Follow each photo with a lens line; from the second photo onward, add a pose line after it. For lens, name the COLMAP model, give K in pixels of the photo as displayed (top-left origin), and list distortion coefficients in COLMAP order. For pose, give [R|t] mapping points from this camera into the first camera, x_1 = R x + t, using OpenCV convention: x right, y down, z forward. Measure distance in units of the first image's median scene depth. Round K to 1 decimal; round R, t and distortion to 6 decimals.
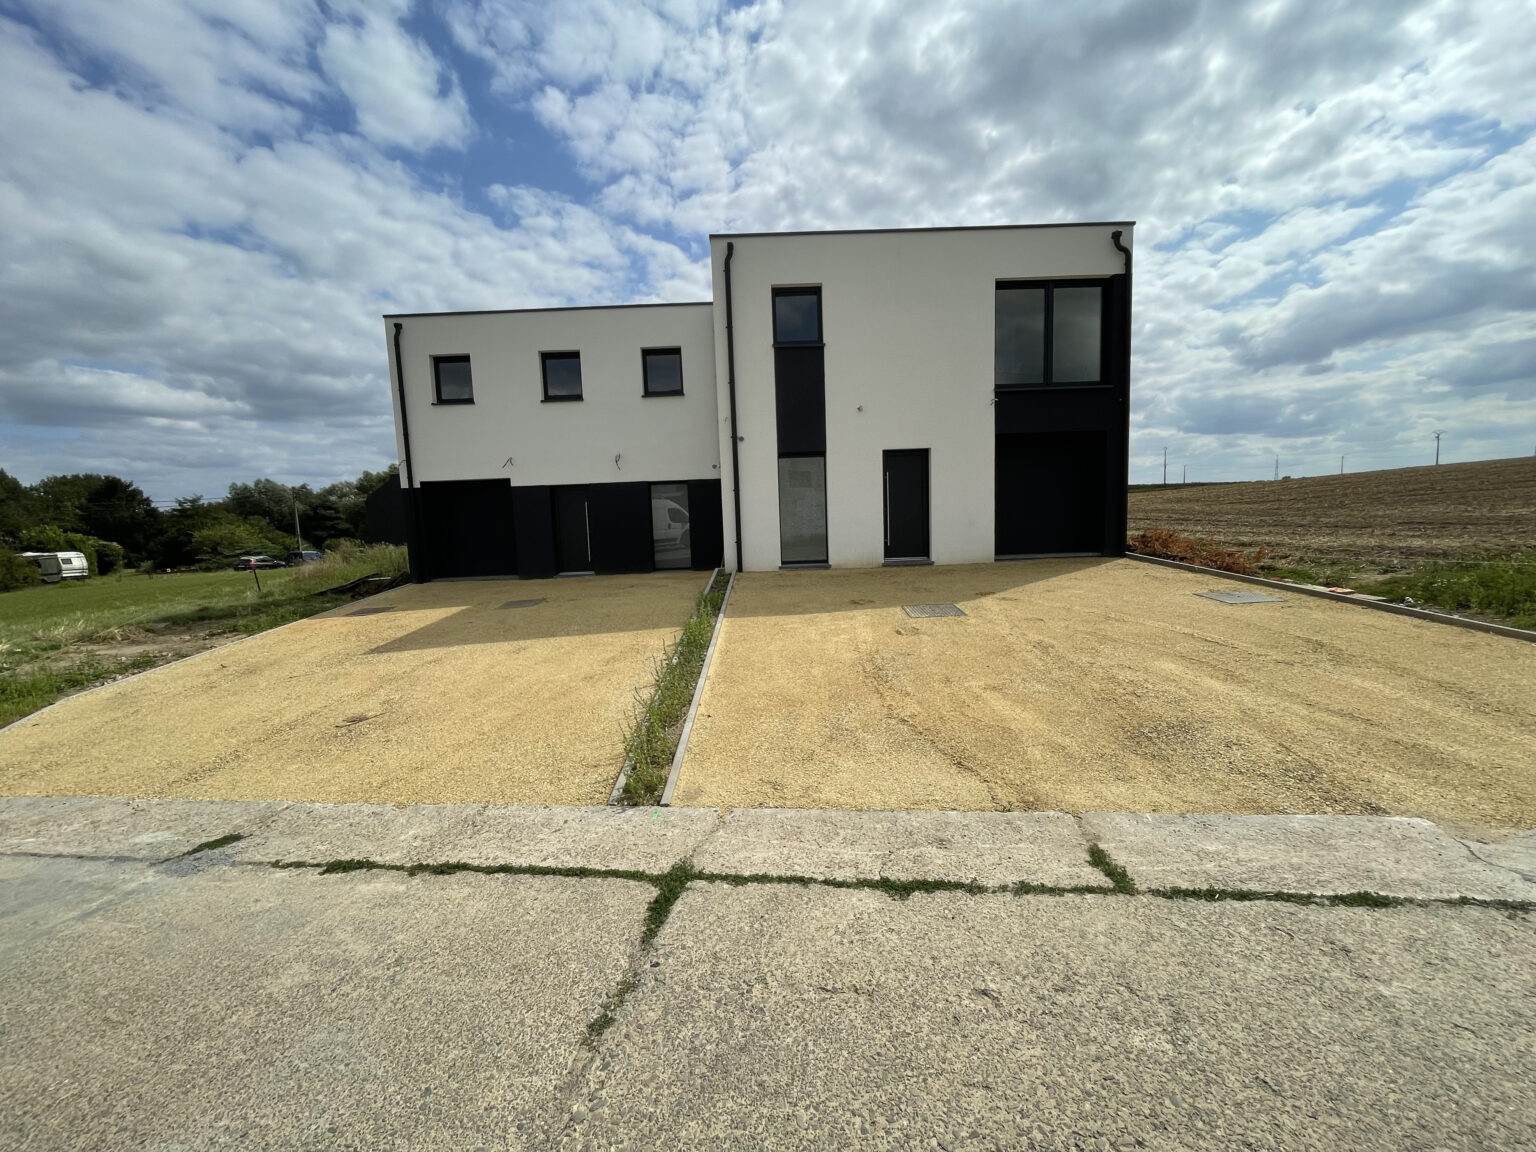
lens RADIAL K [[624.1, 0, 763.4], [0, 624.1, 563.3], [0, 0, 1]] dist [-0.001464, -0.000595]
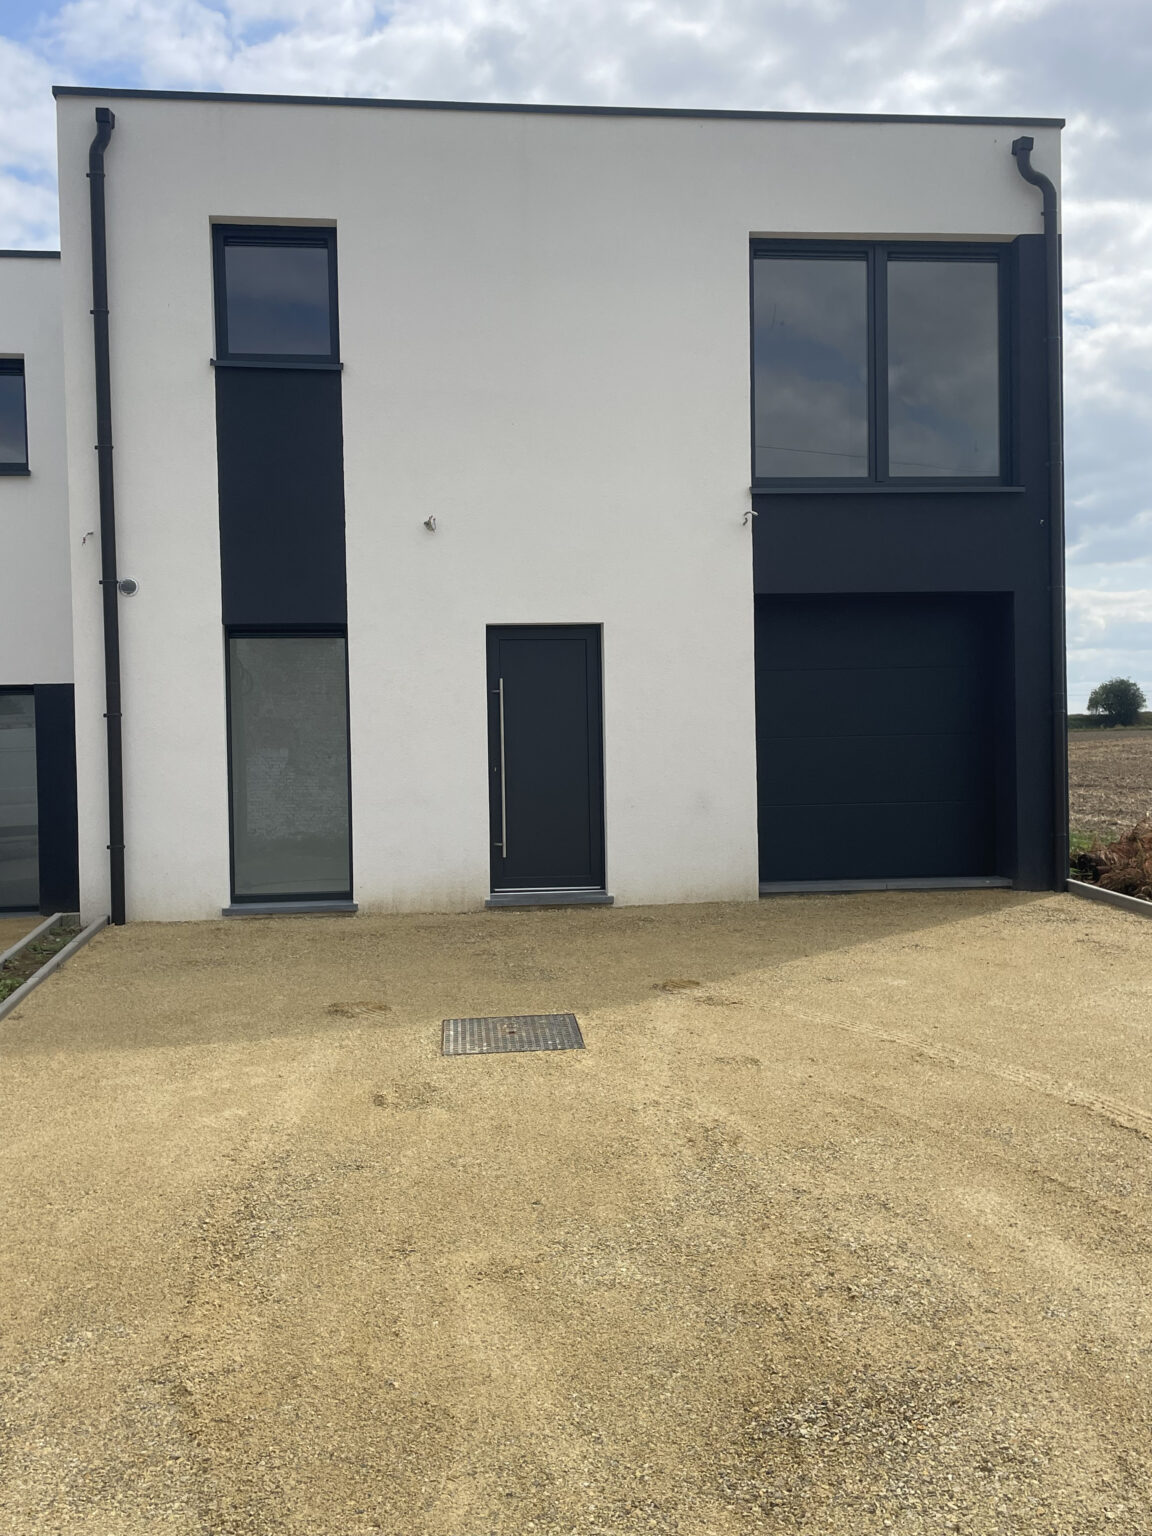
lens RADIAL K [[1443.3, 0, 577.9], [0, 1443.3, 766.4], [0, 0, 1]] dist [0.027249, 0.000000]
pose [[0.994633, 0.015180, 0.102349, 0.155620], [-0.007419, 0.997096, -0.075786, -0.017076], [-0.103203, 0.074620, 0.991857, 0.058478]]
